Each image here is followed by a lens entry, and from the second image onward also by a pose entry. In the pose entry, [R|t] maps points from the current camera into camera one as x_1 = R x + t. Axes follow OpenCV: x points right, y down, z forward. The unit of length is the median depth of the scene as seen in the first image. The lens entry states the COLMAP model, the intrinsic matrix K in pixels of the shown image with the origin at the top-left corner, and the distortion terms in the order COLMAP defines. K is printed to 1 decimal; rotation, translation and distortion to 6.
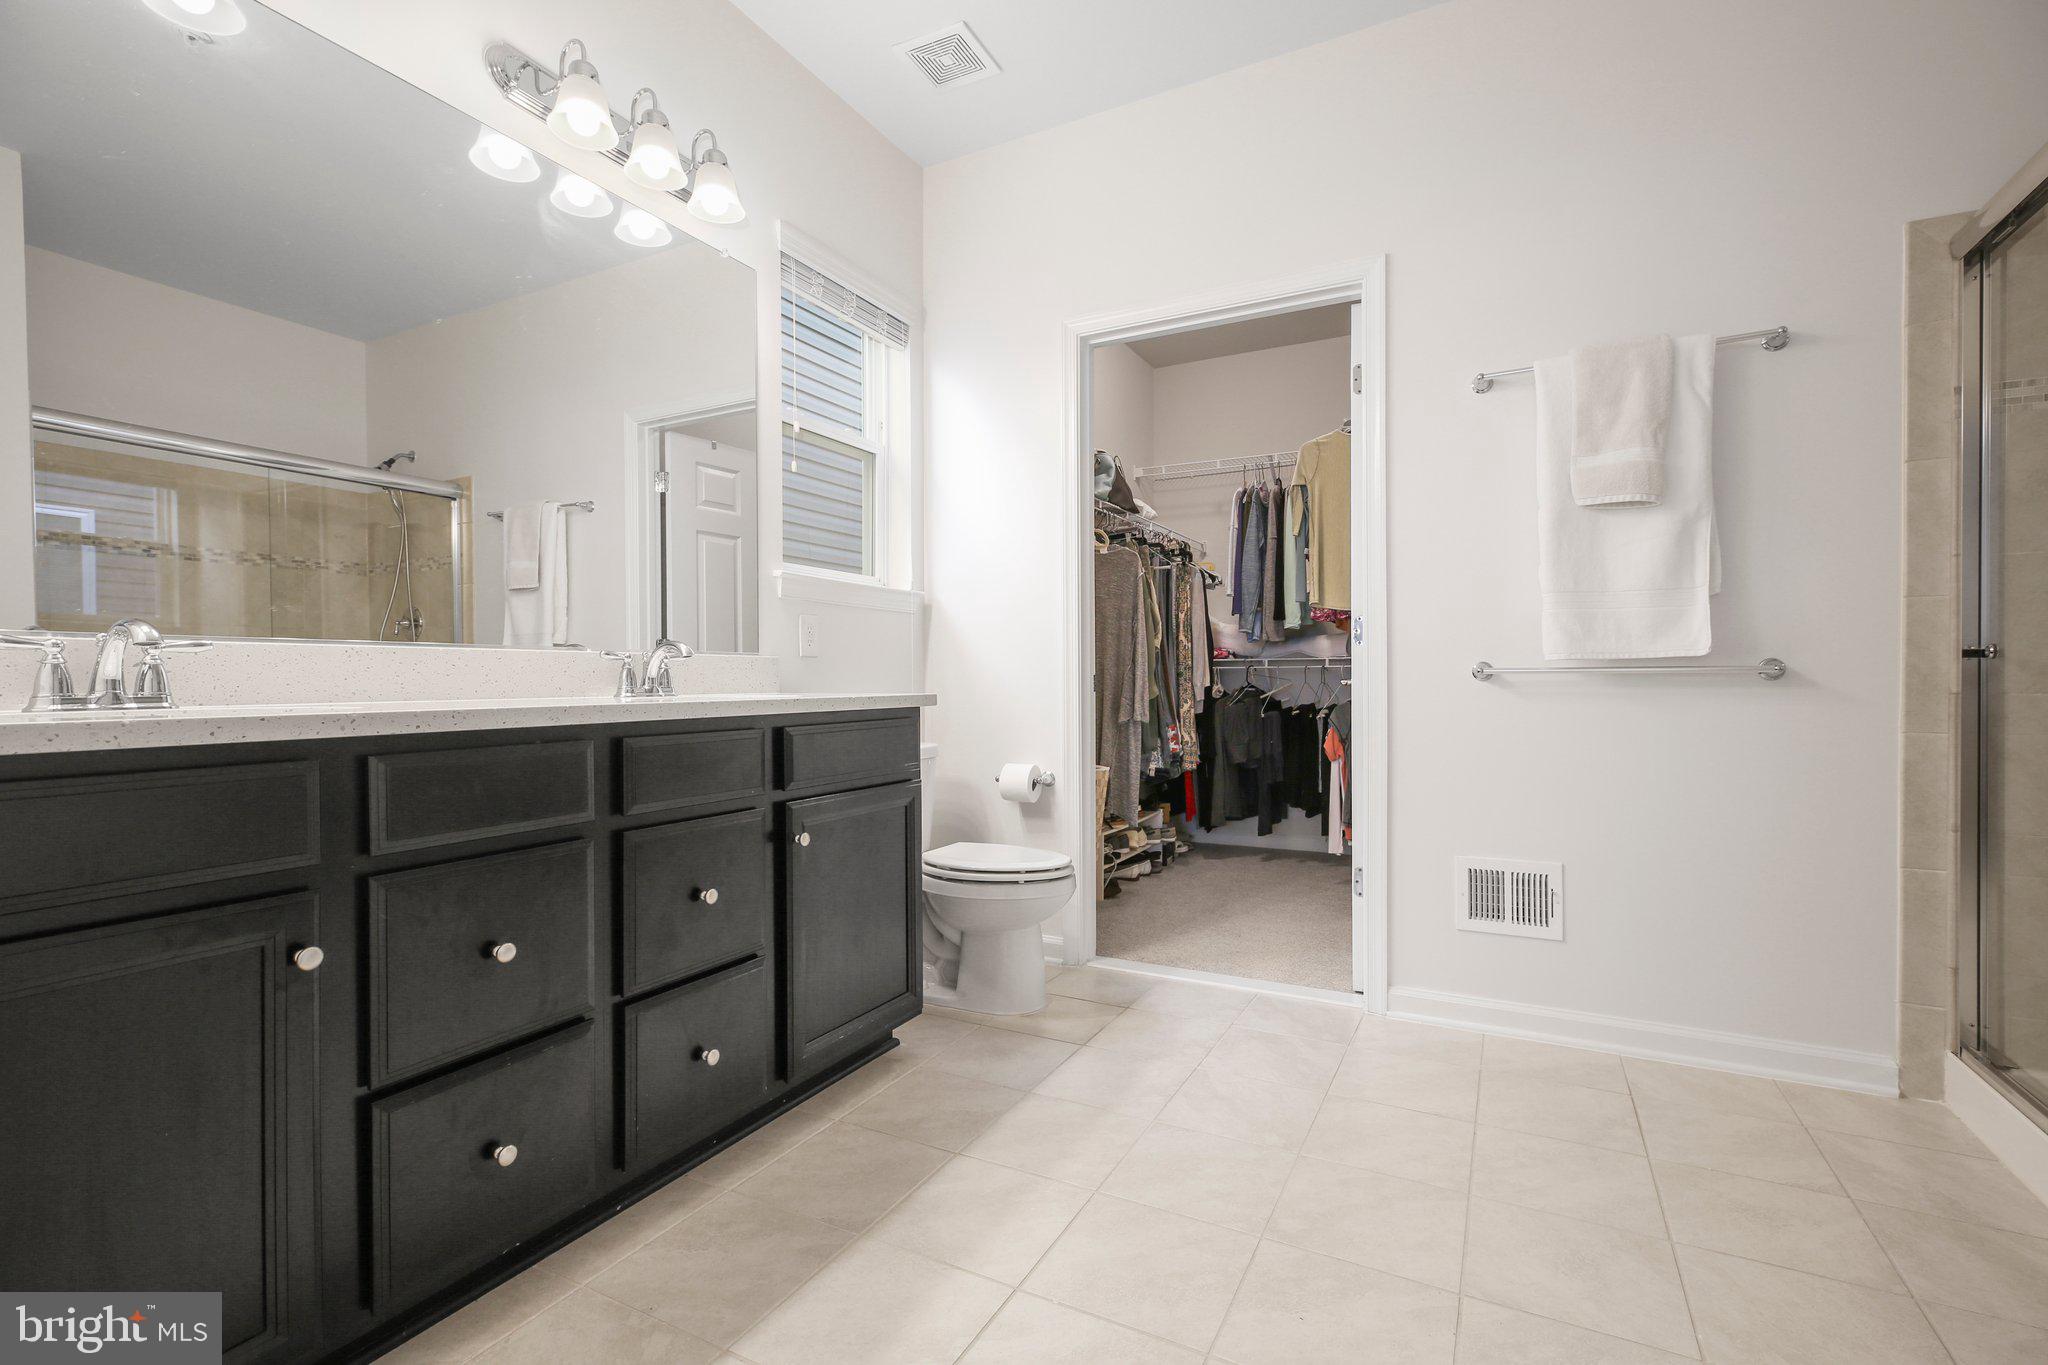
lens RADIAL K [[919.6, 0, 1060.4], [0, 919.6, 688.5], [0, 0, 1]] dist [0.004341, 0.000073]
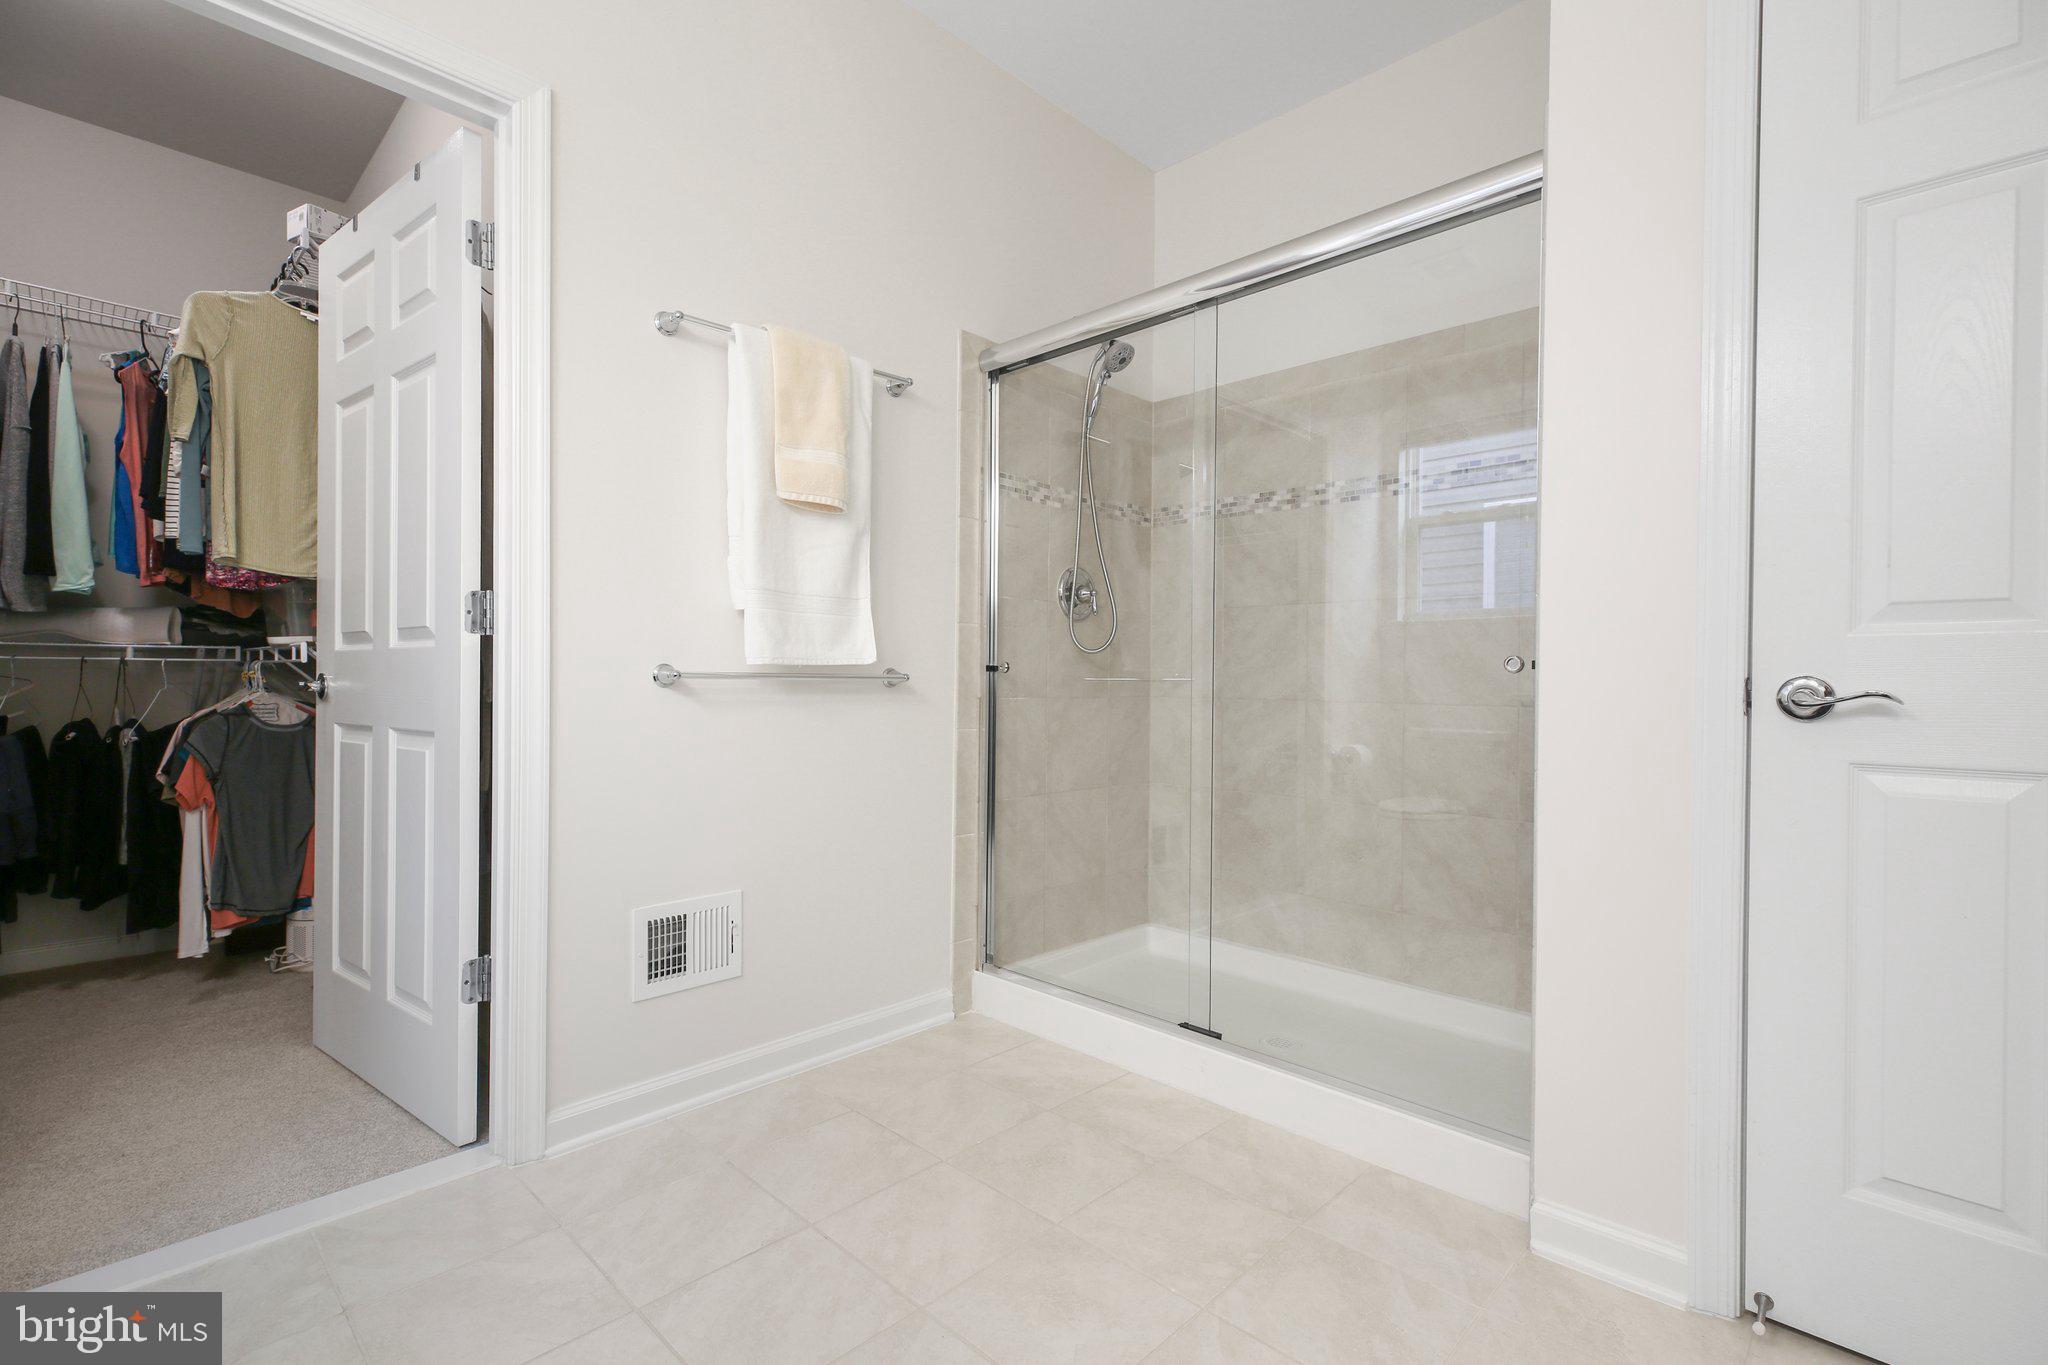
lens RADIAL K [[919.6, 0, 1021.7], [0, 919.6, 685.6], [0, 0, 1]] dist [0.004341, 0.000073]
pose [[0.303290, 0.002307, 0.952895, -0.244337], [0.000526, 0.999997, -0.002588, -0.008389], [-0.952898, 0.001286, 0.303288, 0.489835]]
